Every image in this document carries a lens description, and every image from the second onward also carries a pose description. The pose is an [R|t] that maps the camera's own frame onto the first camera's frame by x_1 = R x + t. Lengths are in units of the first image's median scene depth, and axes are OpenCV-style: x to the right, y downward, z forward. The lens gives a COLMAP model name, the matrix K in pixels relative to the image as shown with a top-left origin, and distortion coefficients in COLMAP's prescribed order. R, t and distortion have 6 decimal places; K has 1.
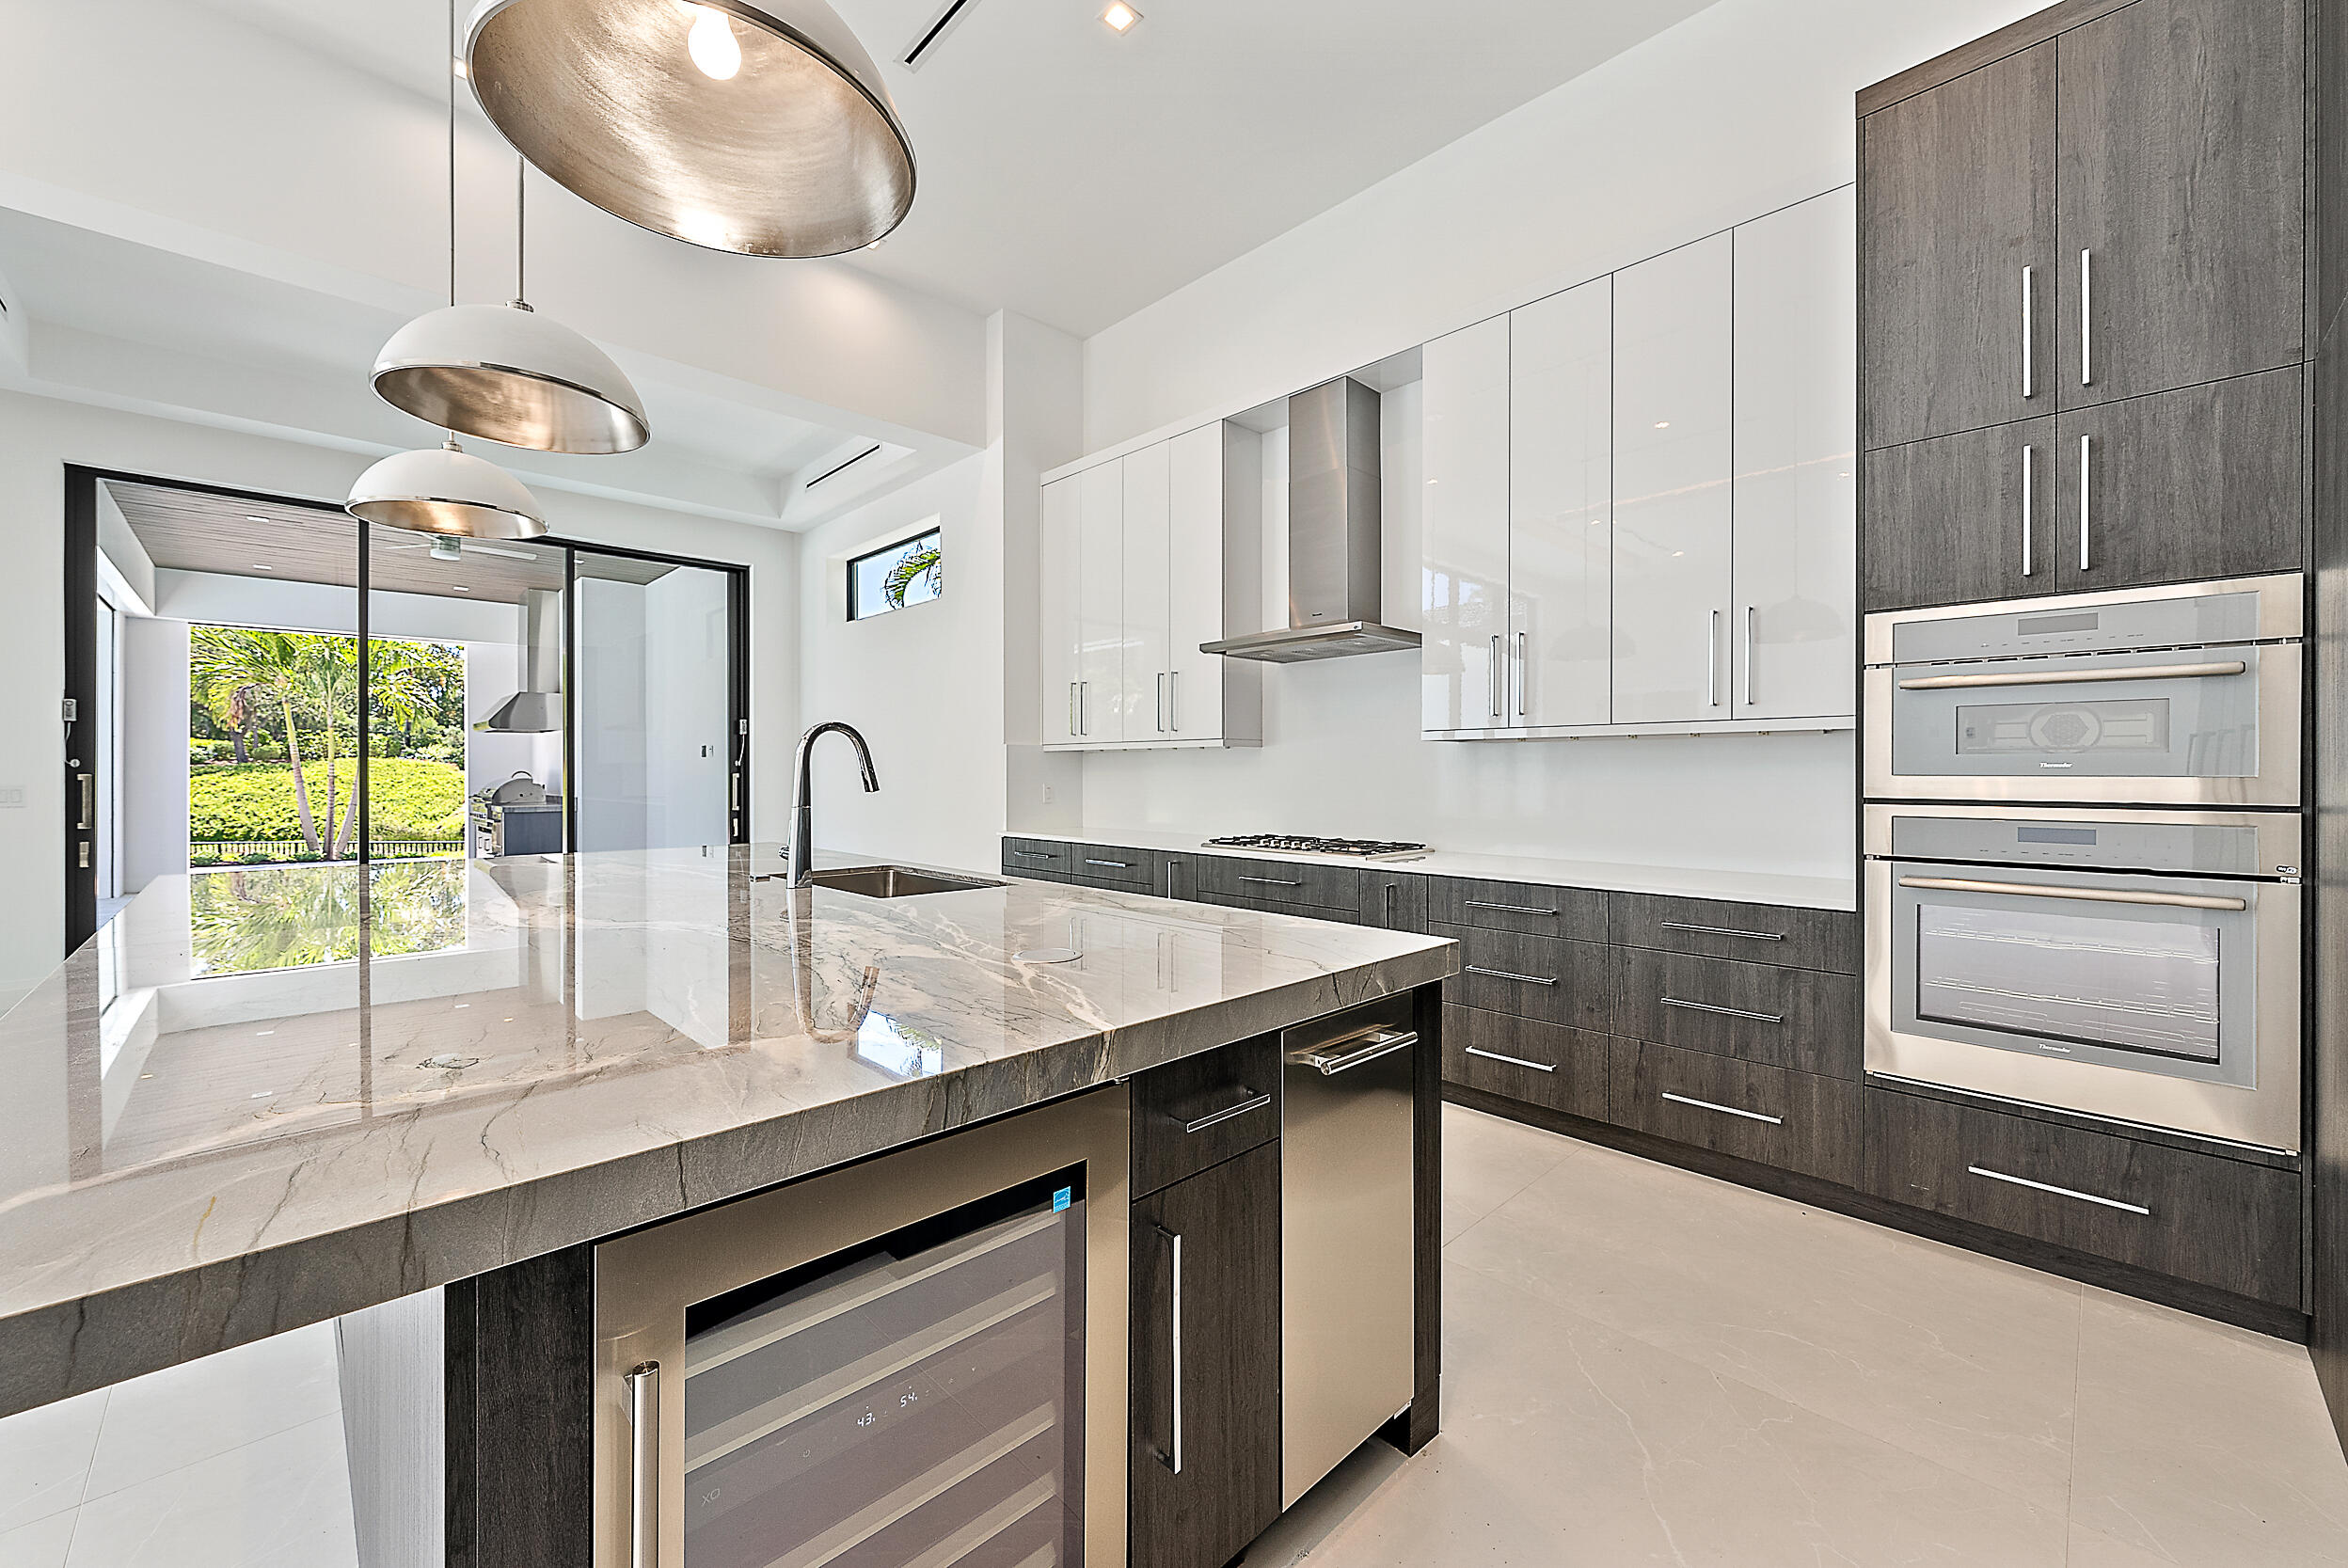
lens RADIAL K [[932.7, 0, 1166.9], [0, 932.7, 773.4], [0, 0, 1]] dist [0.009764, -0.000497]
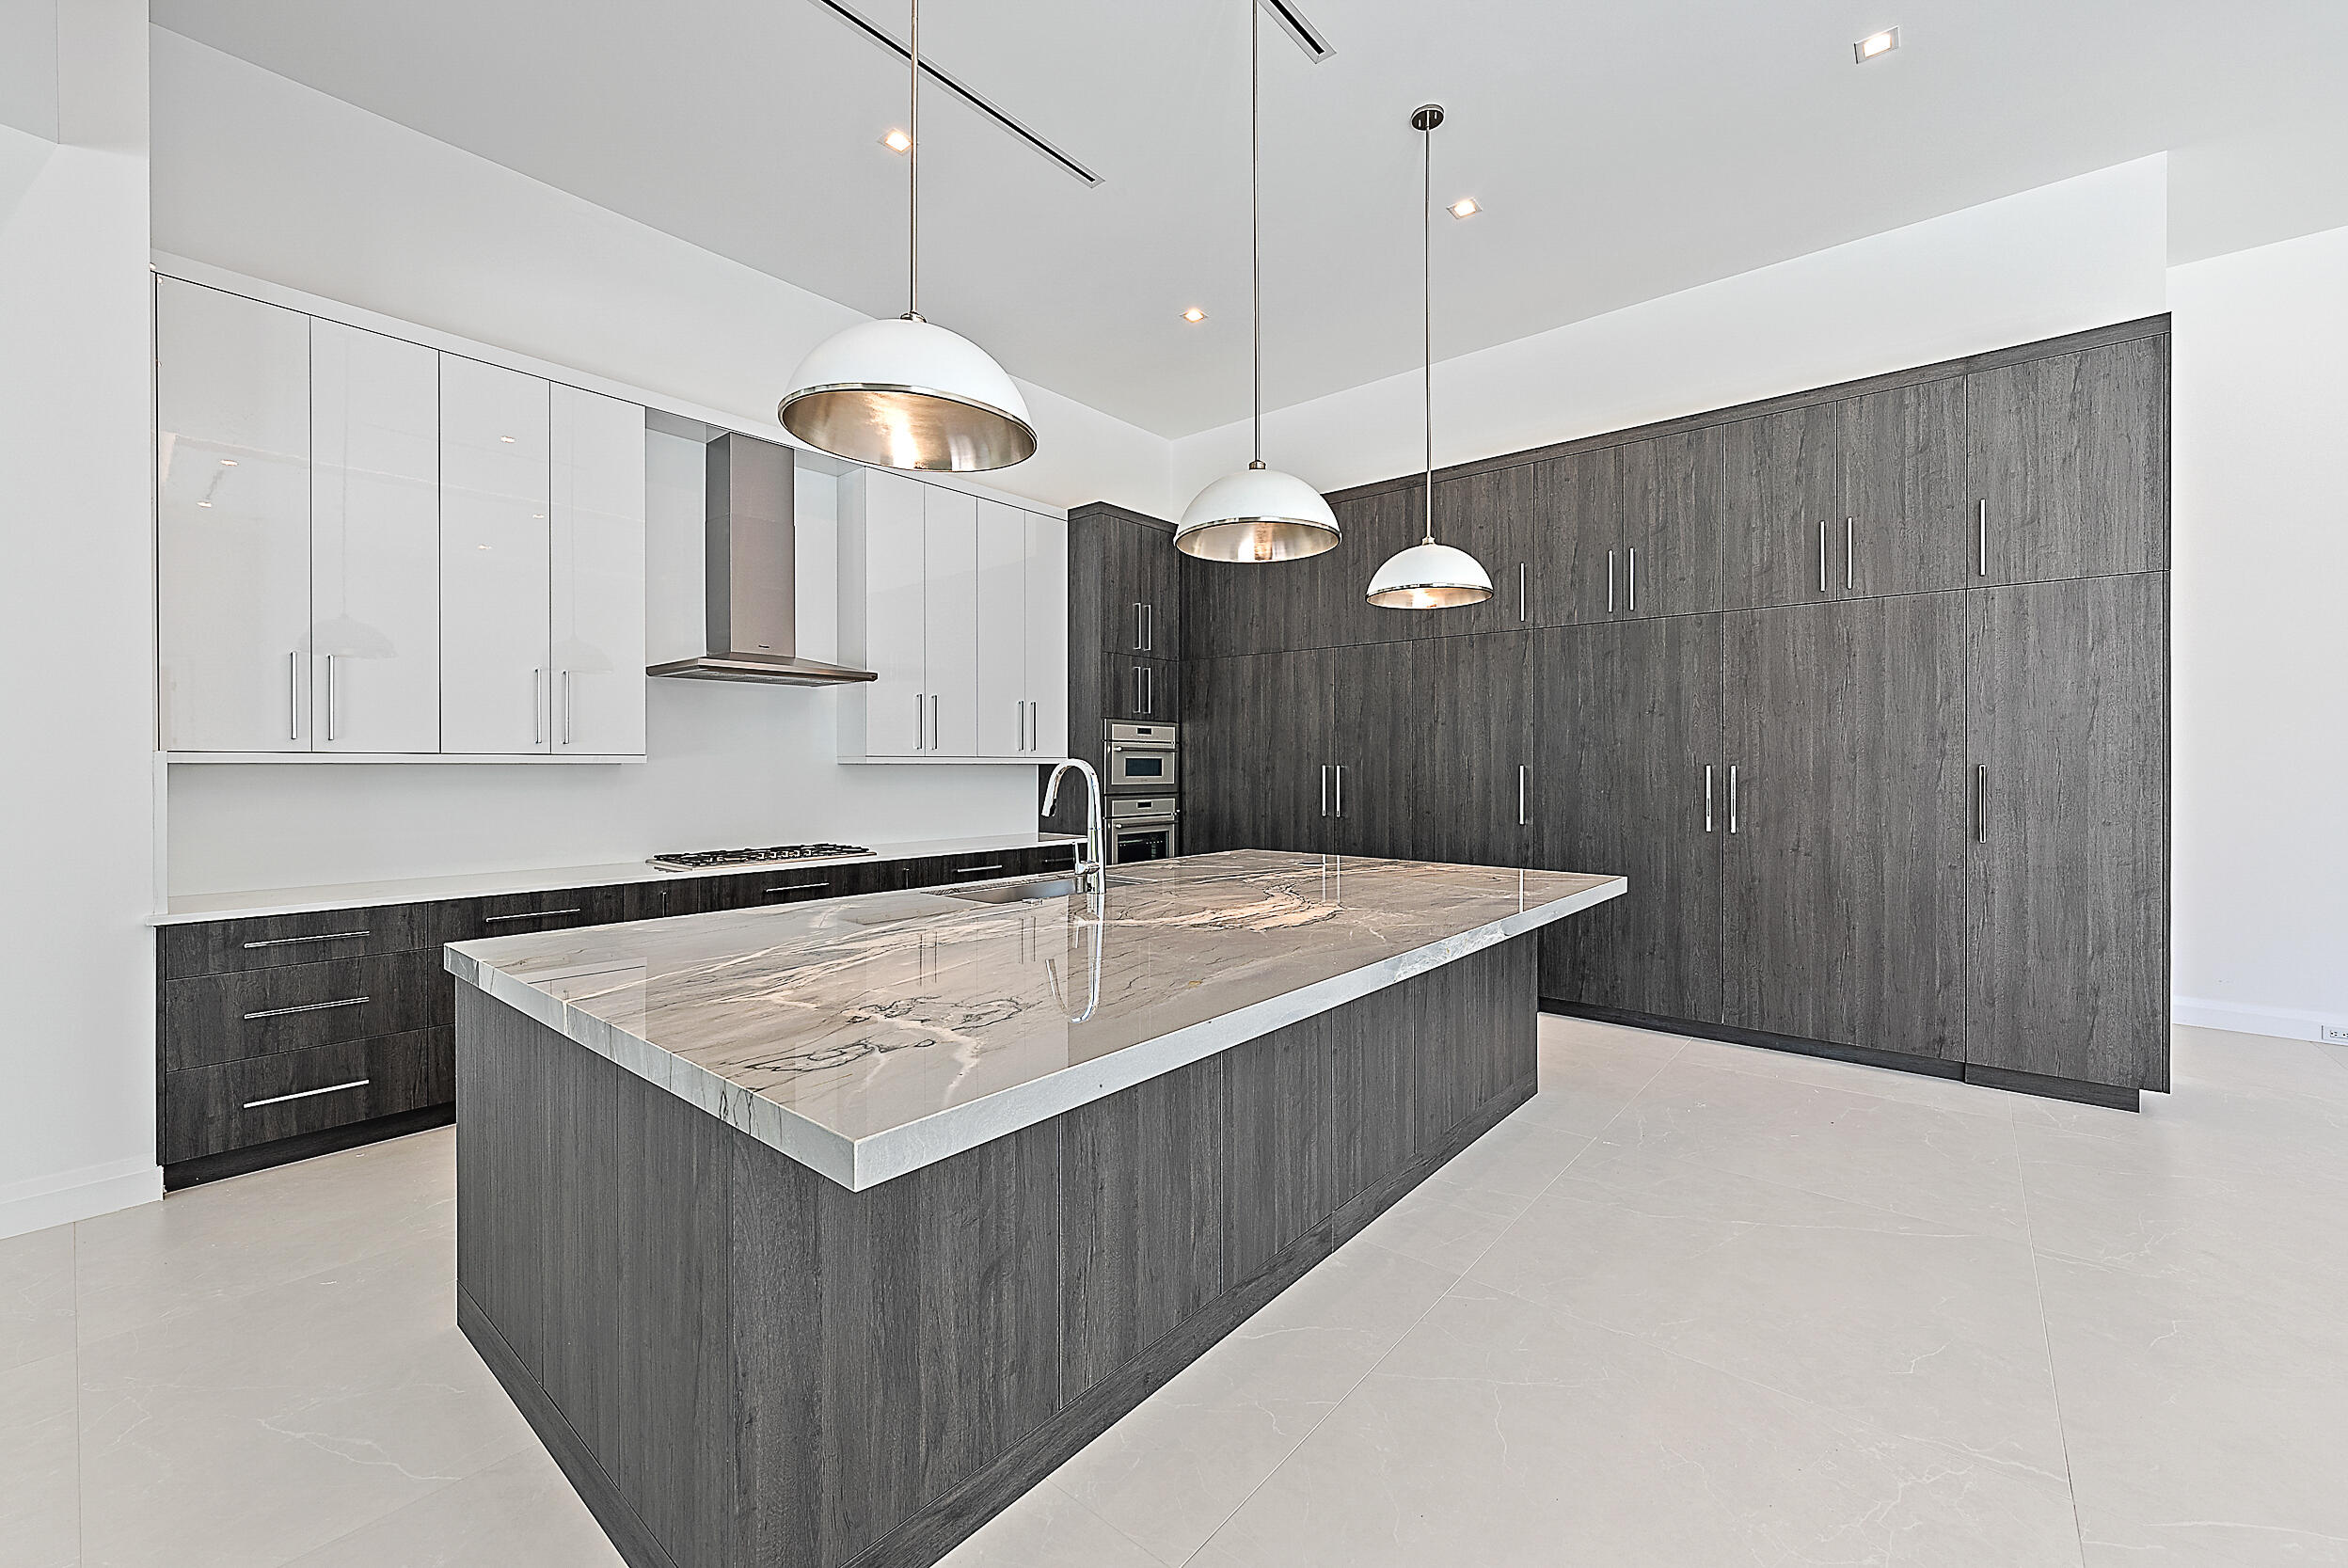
lens RADIAL K [[932.7, 0, 1167.3], [0, 932.7, 782.2], [0, 0, 1]] dist [0.009764, -0.000497]
pose [[-0.103715, 0.002762, 0.994603, -1.002549], [0.014937, 0.999888, -0.001219, -0.000855], [-0.994495, 0.014730, -0.103745, 0.637626]]
